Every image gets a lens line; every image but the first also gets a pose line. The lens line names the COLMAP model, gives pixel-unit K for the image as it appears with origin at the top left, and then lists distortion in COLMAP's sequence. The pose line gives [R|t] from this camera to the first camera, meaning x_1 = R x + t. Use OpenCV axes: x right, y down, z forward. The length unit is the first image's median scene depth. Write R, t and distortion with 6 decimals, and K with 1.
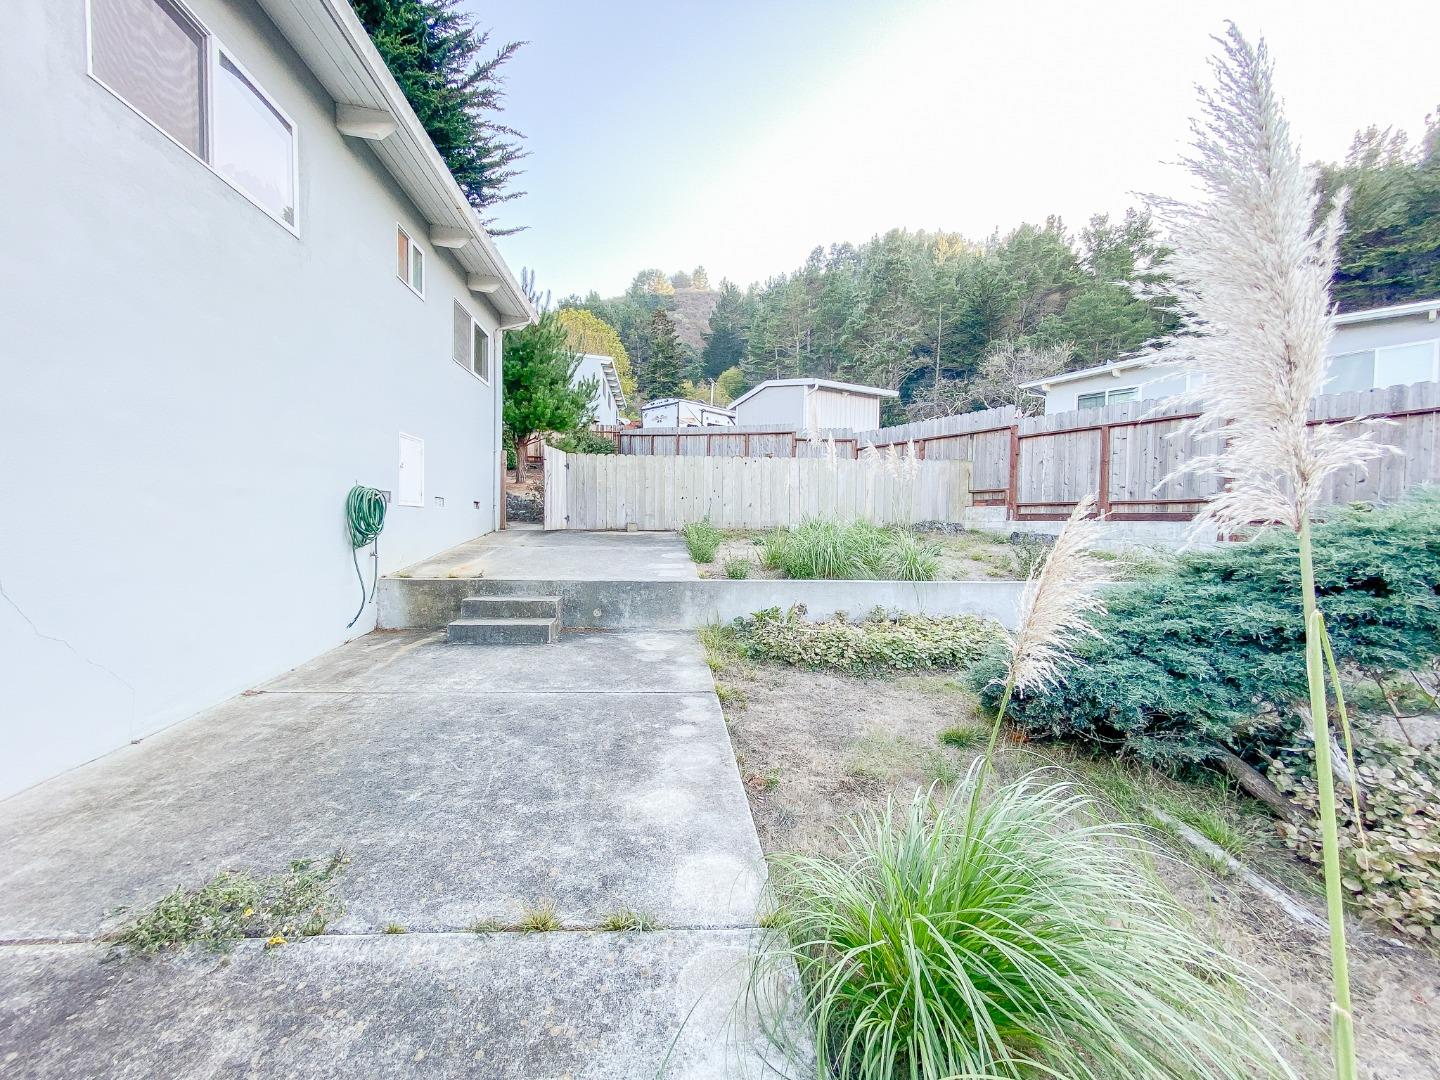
lens RADIAL K [[557.0, 0, 714.4], [0, 557.0, 532.6], [0, 0, 1]] dist [0.018027, -0.000621]
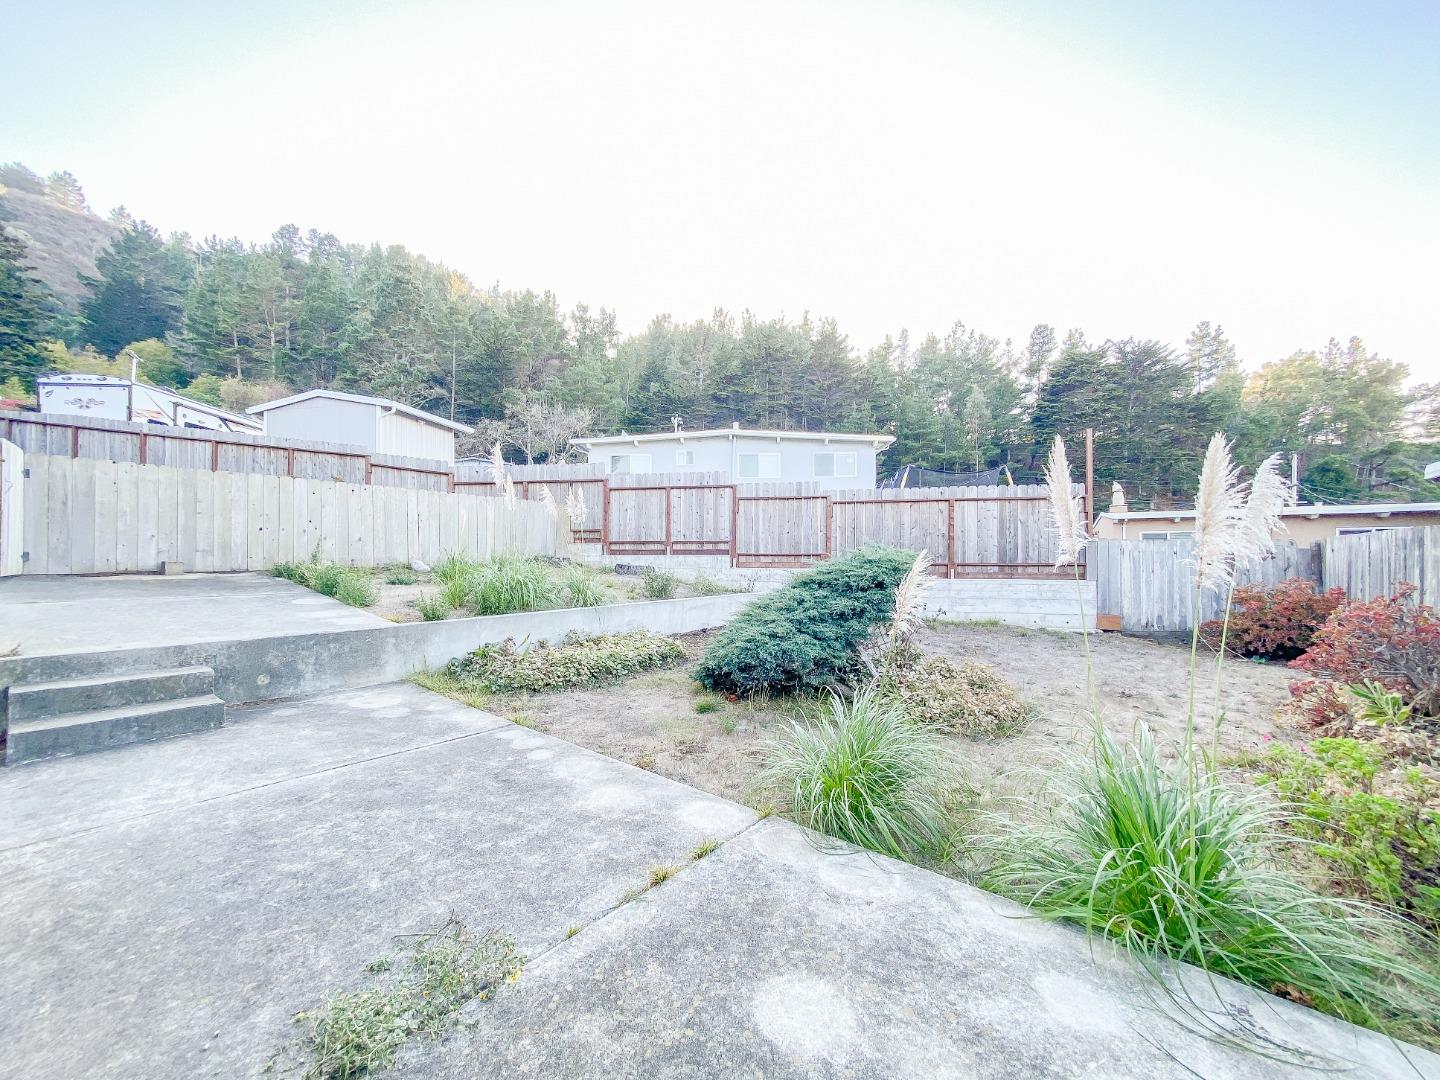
lens RADIAL K [[557.0, 0, 714.4], [0, 557.0, 532.6], [0, 0, 1]] dist [0.018027, -0.000621]
pose [[0.665633, 0.023951, 0.745895, -0.224044], [0.020557, 0.998517, -0.050407, -0.004317], [-0.745996, 0.048886, 0.664153, 0.003157]]
